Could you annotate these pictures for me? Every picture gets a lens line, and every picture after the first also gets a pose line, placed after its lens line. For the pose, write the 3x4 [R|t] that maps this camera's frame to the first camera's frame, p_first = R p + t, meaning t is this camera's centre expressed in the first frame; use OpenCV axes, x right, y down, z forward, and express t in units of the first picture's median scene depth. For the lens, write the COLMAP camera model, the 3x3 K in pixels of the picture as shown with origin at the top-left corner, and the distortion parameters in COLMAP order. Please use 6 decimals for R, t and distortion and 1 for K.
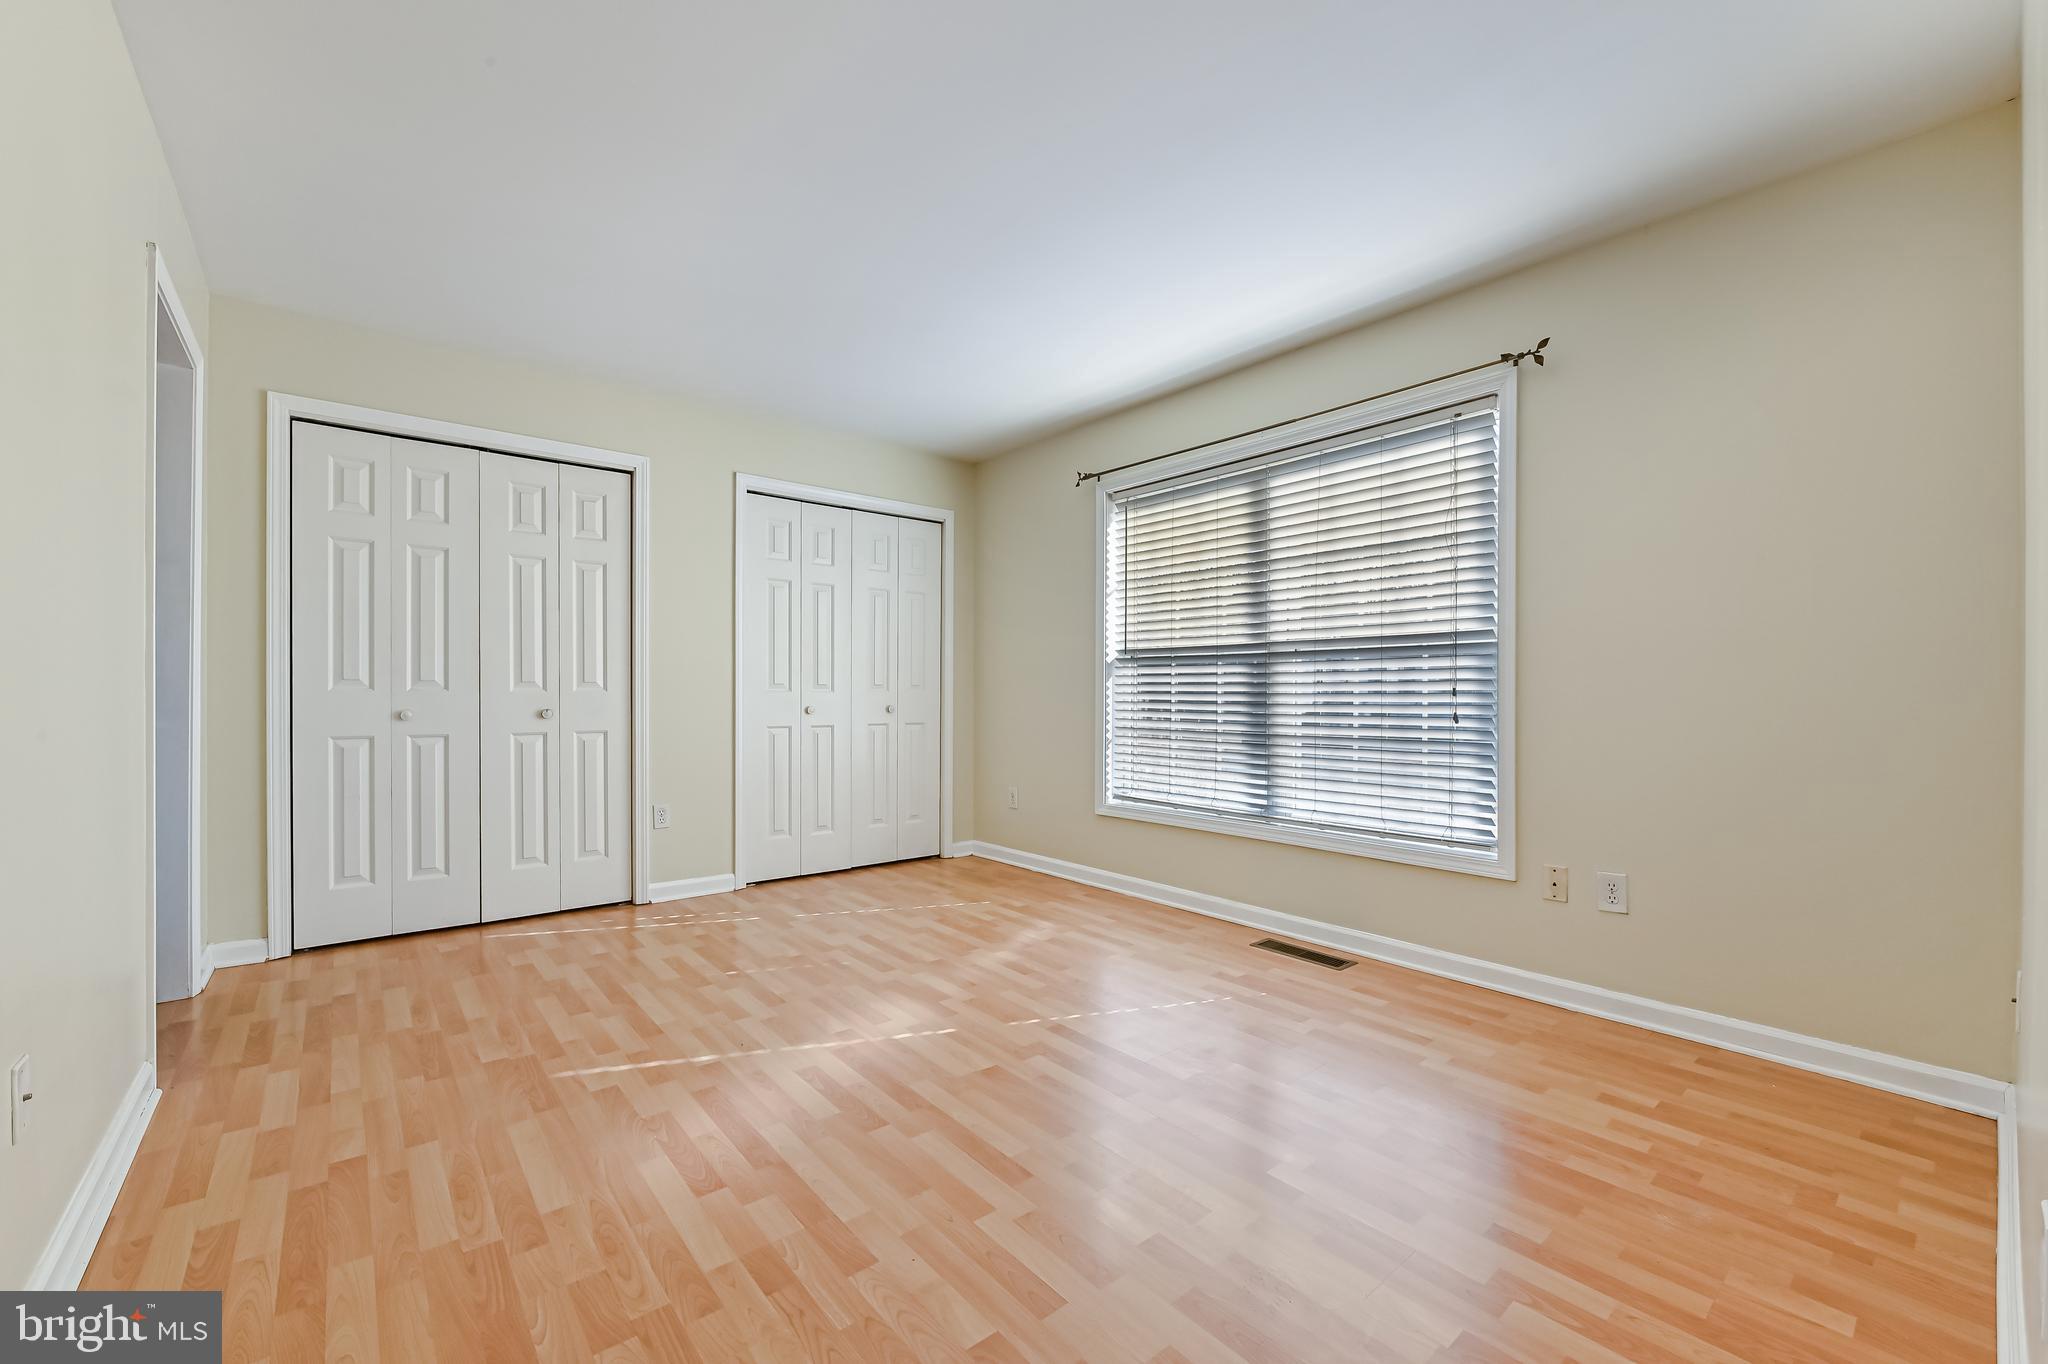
lens RADIAL K [[814.6, 0, 1021.0], [0, 814.6, 700.0], [0, 0, 1]] dist [-0.006818, -0.001001]
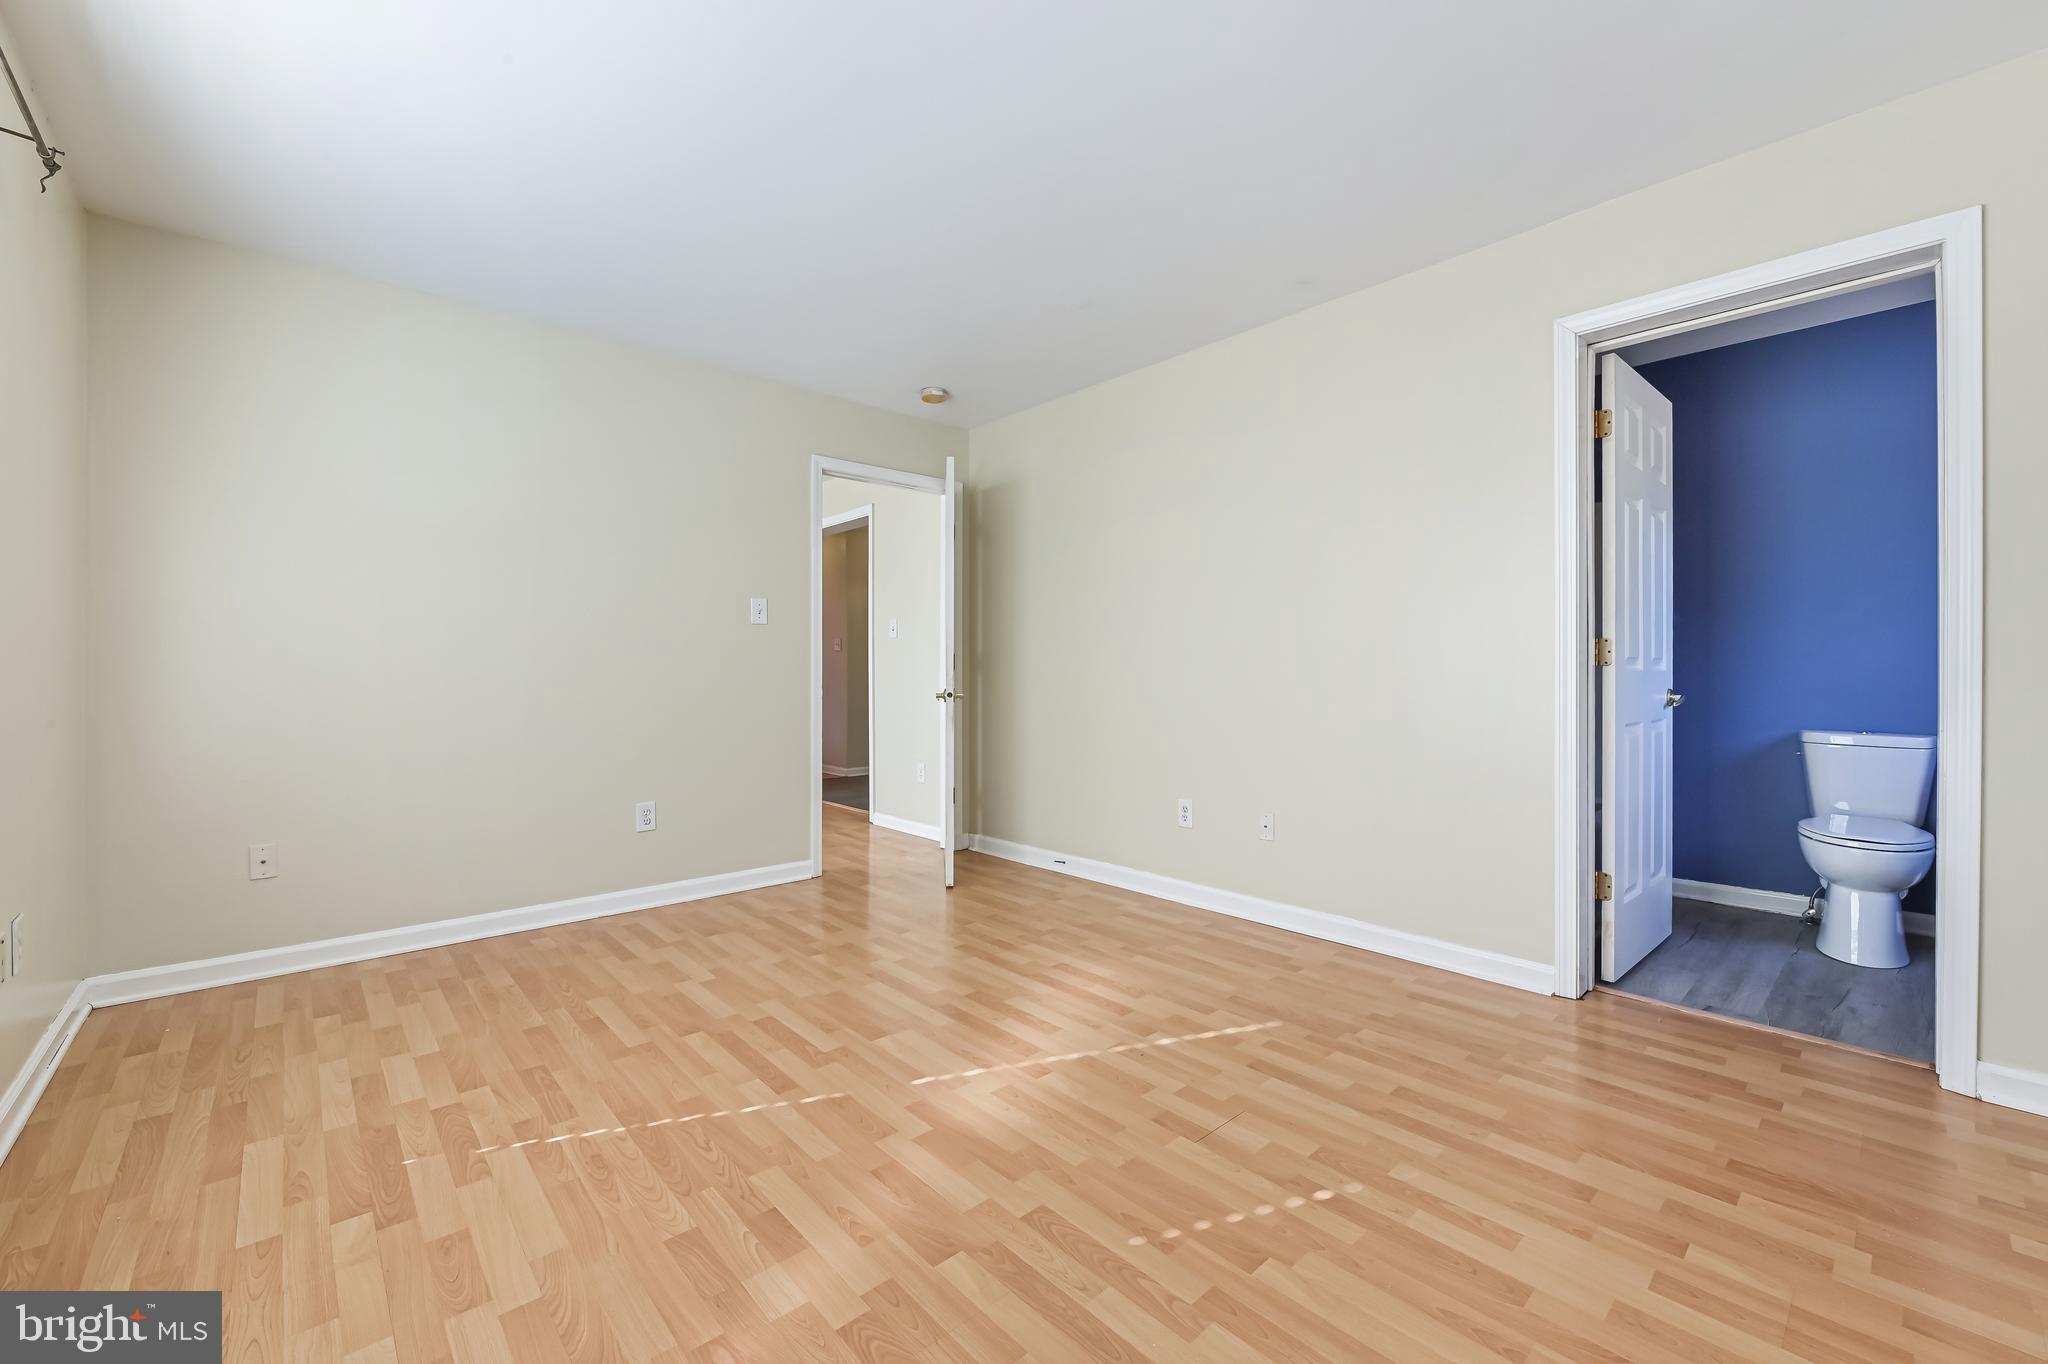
lens RADIAL K [[814.6, 0, 1024.0], [0, 814.6, 680.5], [0, 0, 1]] dist [-0.006818, -0.001001]
pose [[-0.999276, -0.003681, -0.037878, -0.168745], [-0.004256, 0.999877, 0.015115, -0.017774], [0.037818, 0.015265, -0.999168, 1.889590]]
